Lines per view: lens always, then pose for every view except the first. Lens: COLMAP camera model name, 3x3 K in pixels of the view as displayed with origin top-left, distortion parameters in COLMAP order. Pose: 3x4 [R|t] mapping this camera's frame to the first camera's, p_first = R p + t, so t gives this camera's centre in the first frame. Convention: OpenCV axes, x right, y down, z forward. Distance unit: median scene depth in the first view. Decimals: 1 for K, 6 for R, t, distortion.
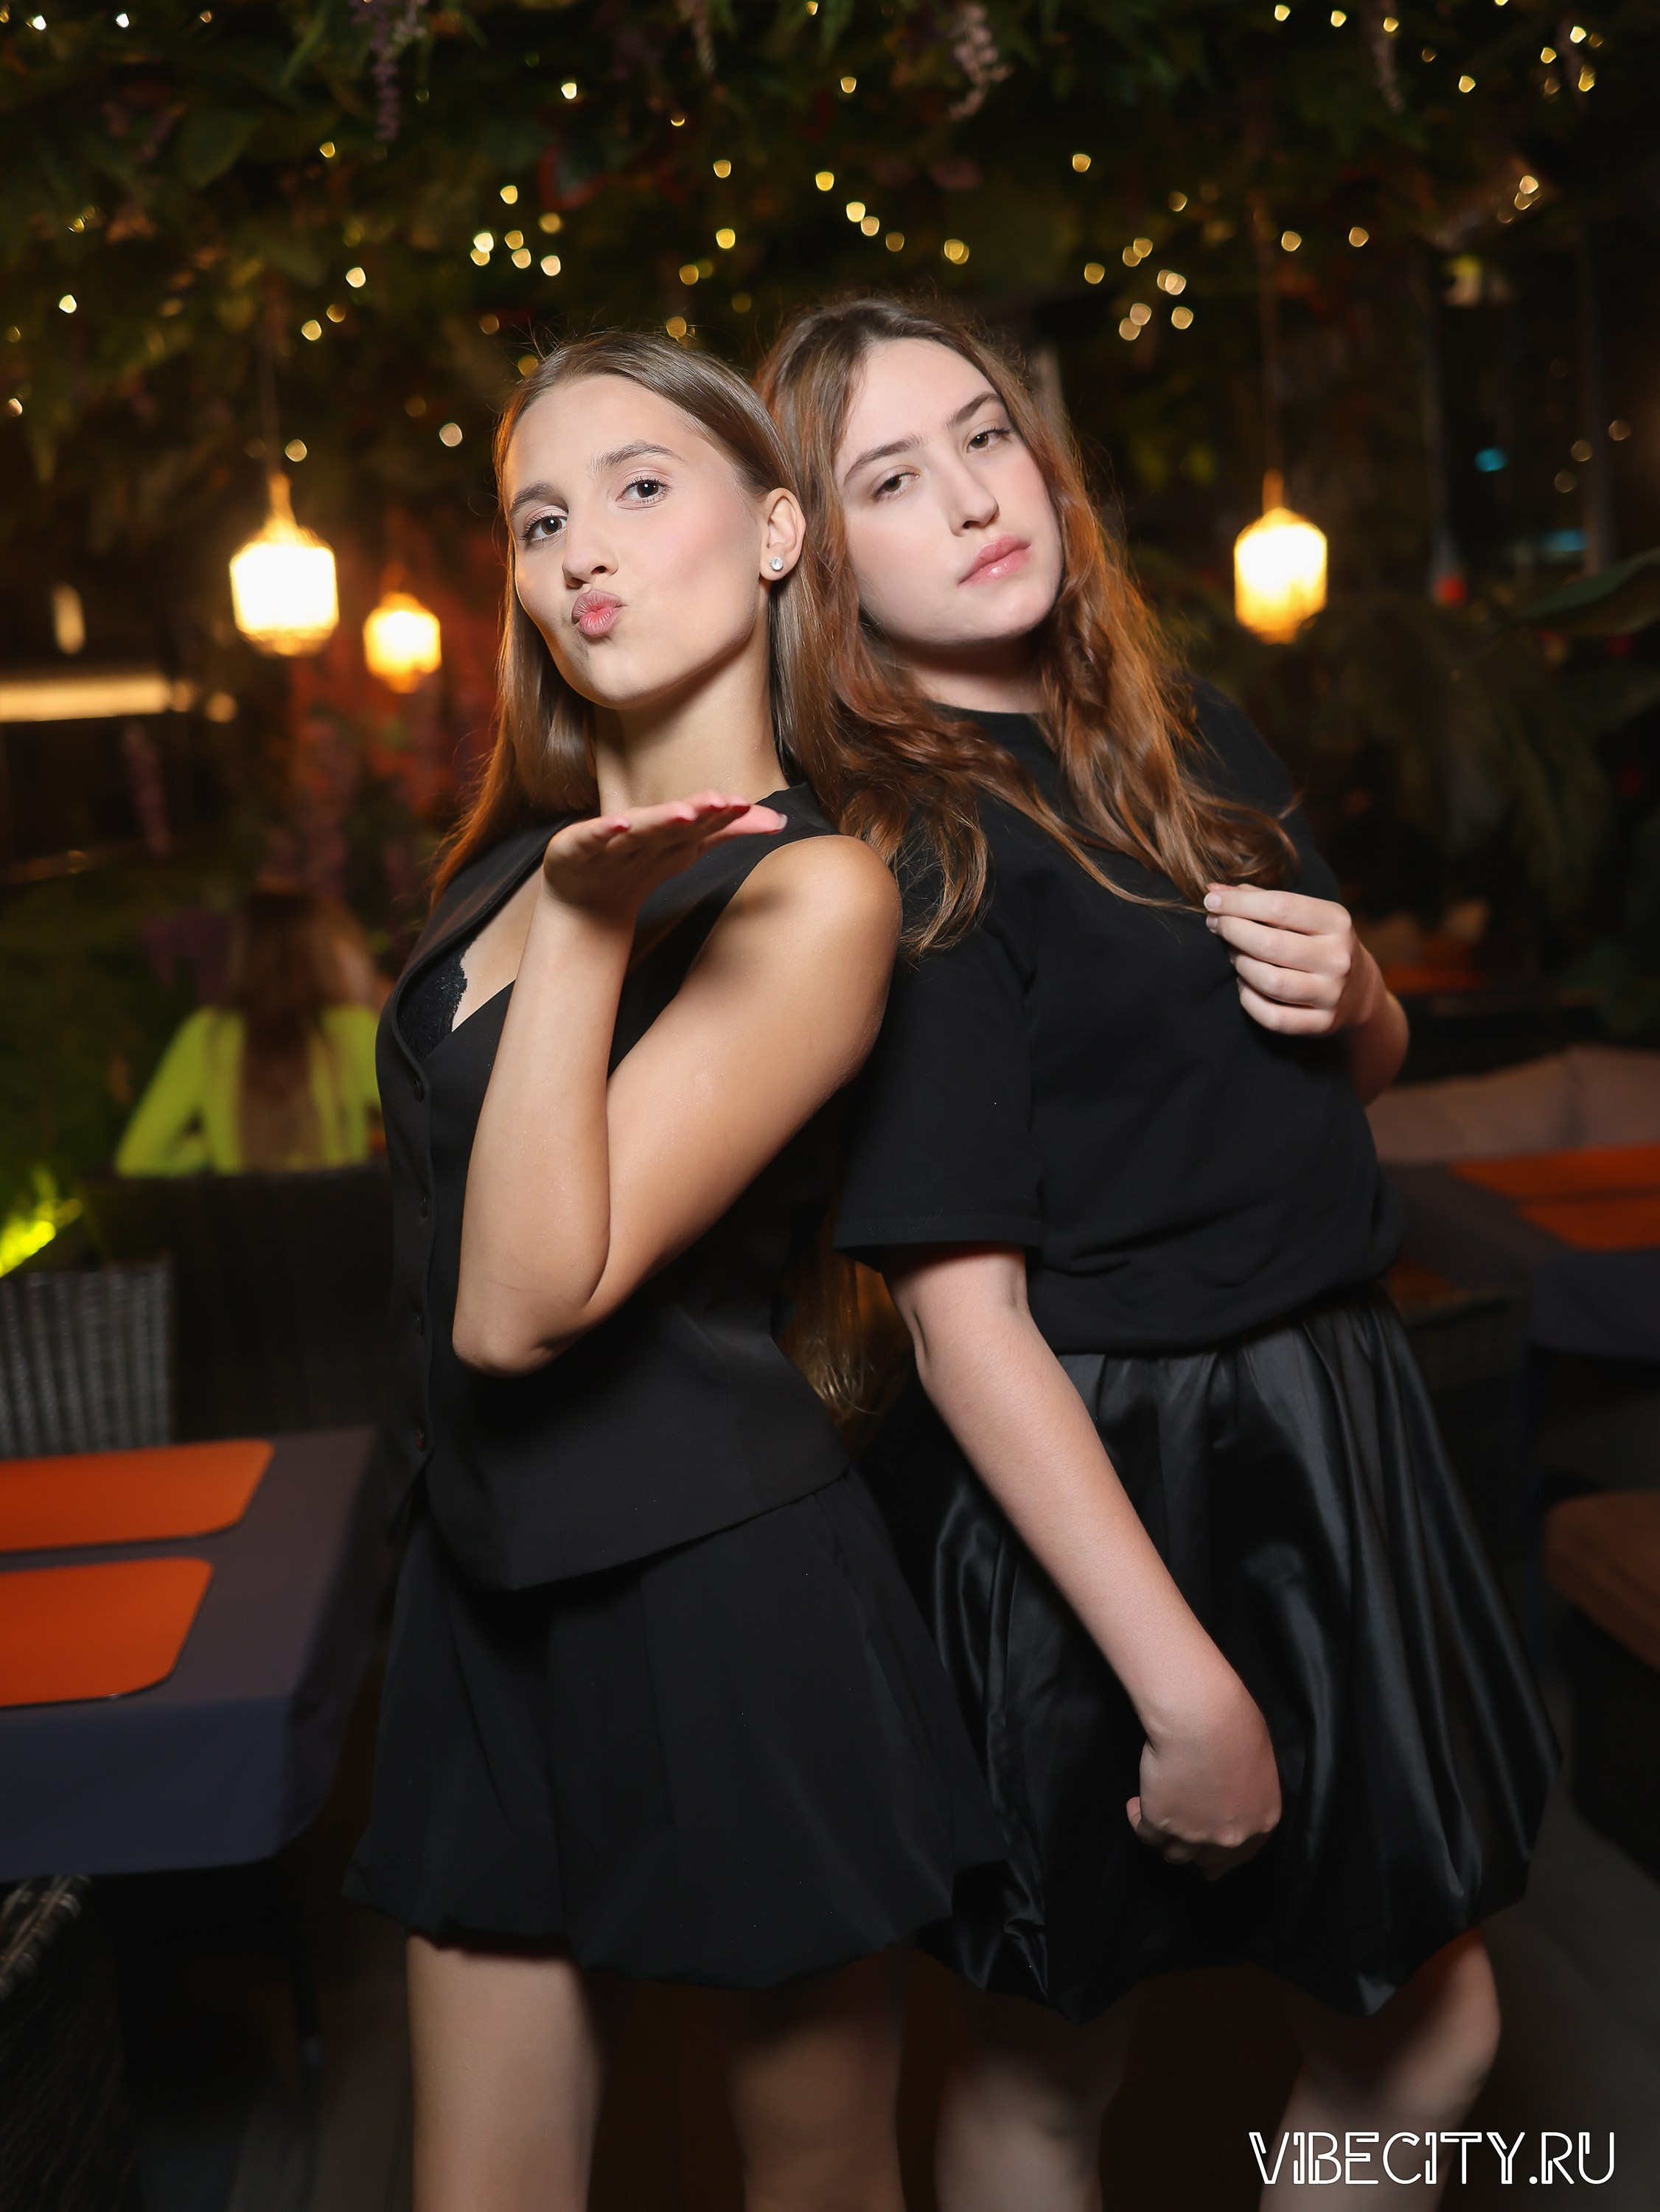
lens RADIAL K [[2538.3, 0, 806.6], [0, 2538.3, 1111.2], [0, 0, 1]] dist [-0.060187, -0.016046]
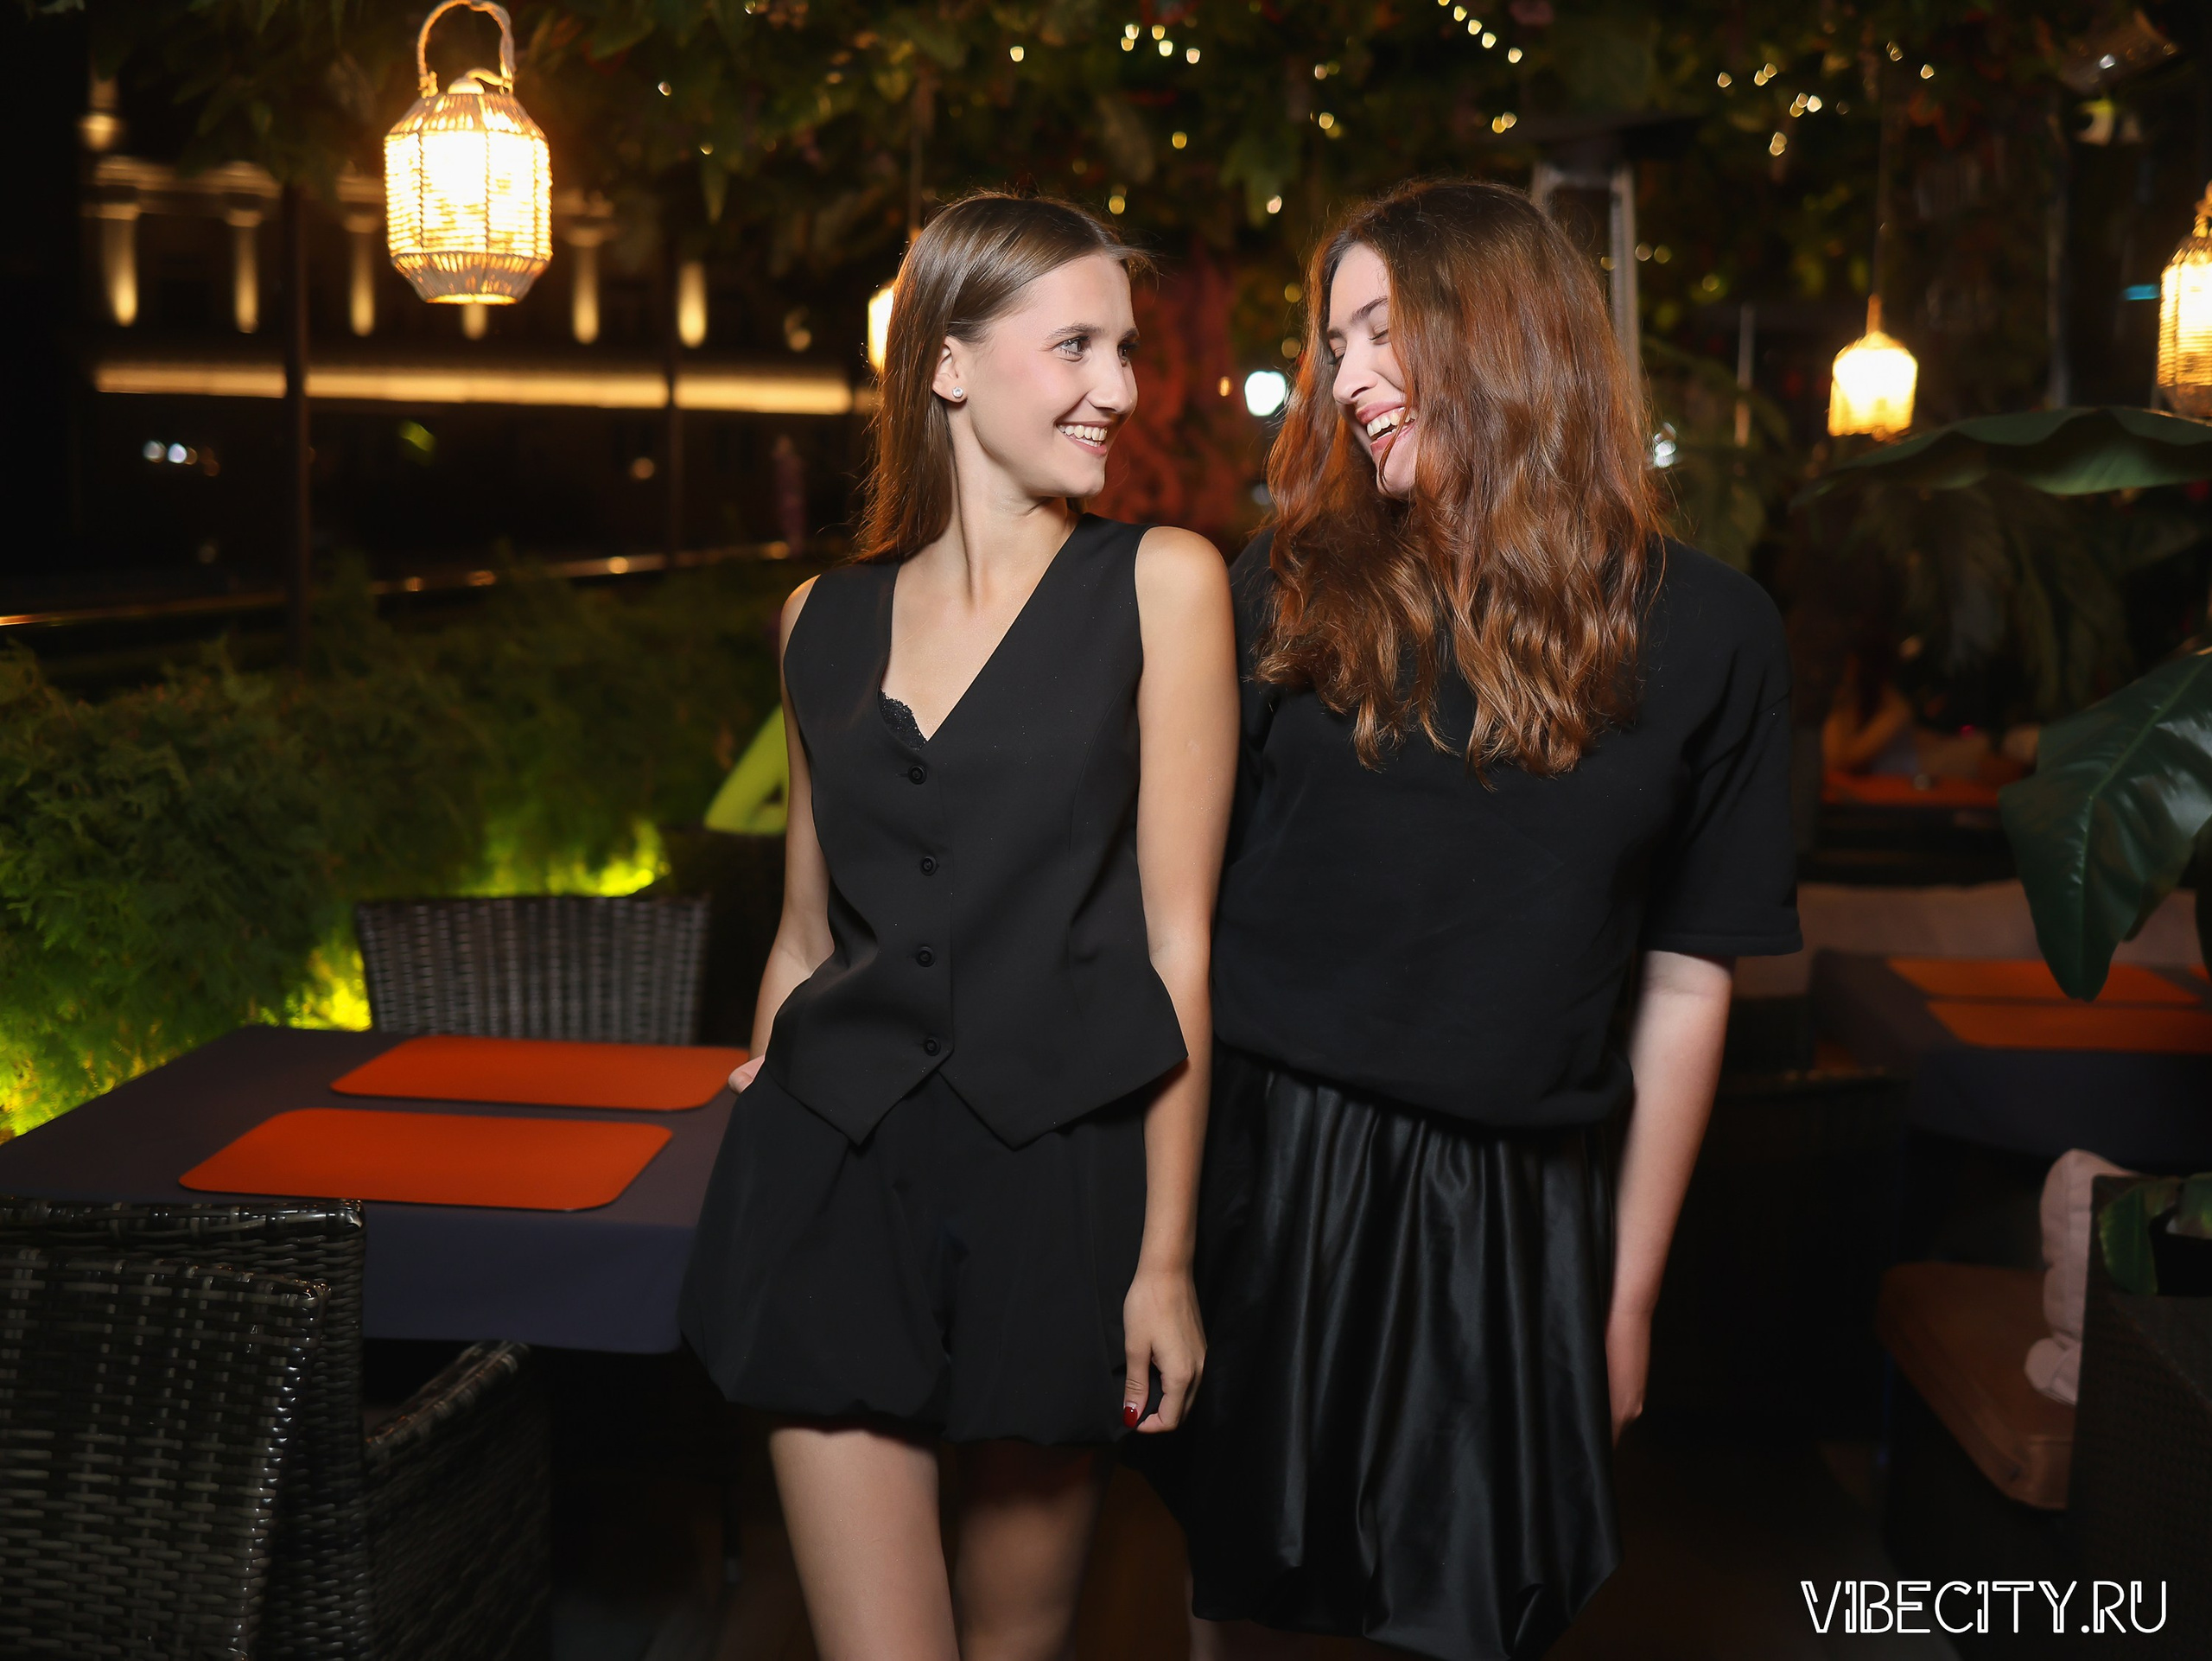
lens RADIAL K [[2546.4, 0, 1103.3], [0, 2546.4, 822.0], [0, 0, 1]] dist [-0.085357, 0.076182]
pose [[0.982754, 0.112366, -0.146864, 0.066218], [-0.114132, 0.993459, -0.003624, 0.004535], [0.145496, 0.020323, 0.989150, -0.097186]]
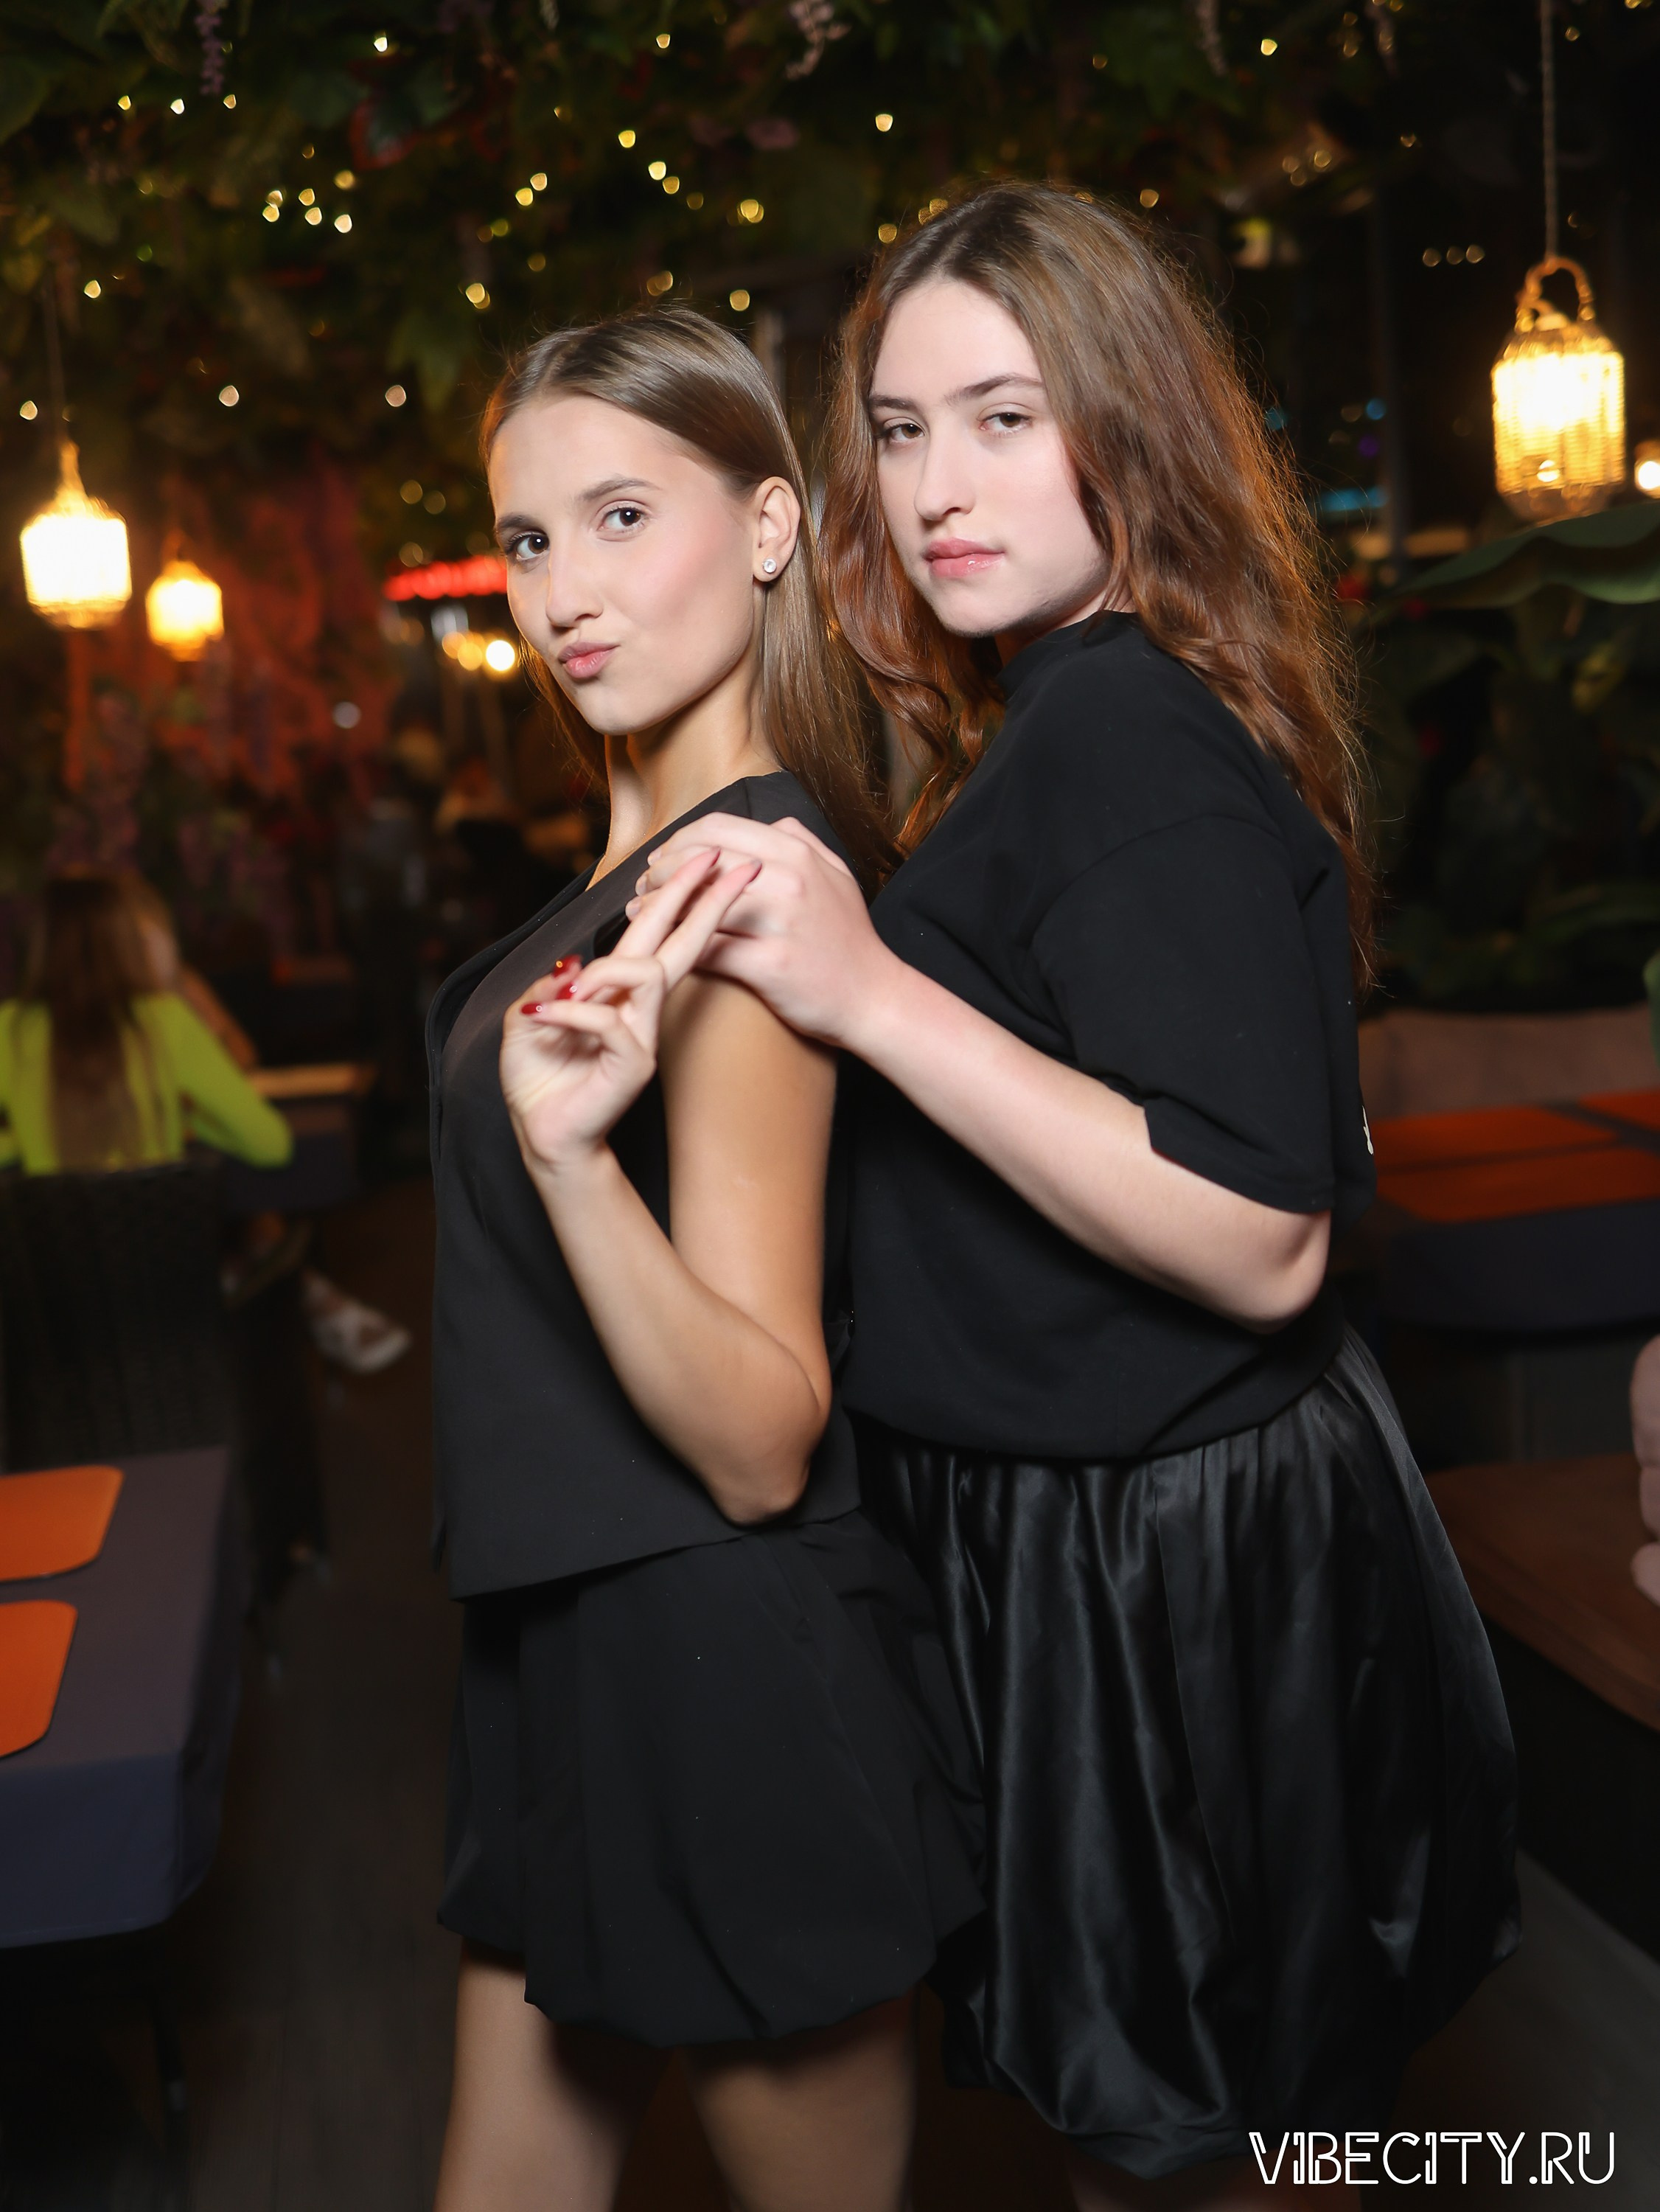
lens RADIAL K [[2538.3, 0, 806.6], [0, 2538.3, 1111.2], [0, 0, 1]] dist [-0.060187, -0.016046]
pose [[0.995687, -0.021828, 0.090176, -0.020927], [0.020364, 0.999646, 0.017126, -0.008087], [-0.090518, -0.015216, 0.995779, 0.017745]]
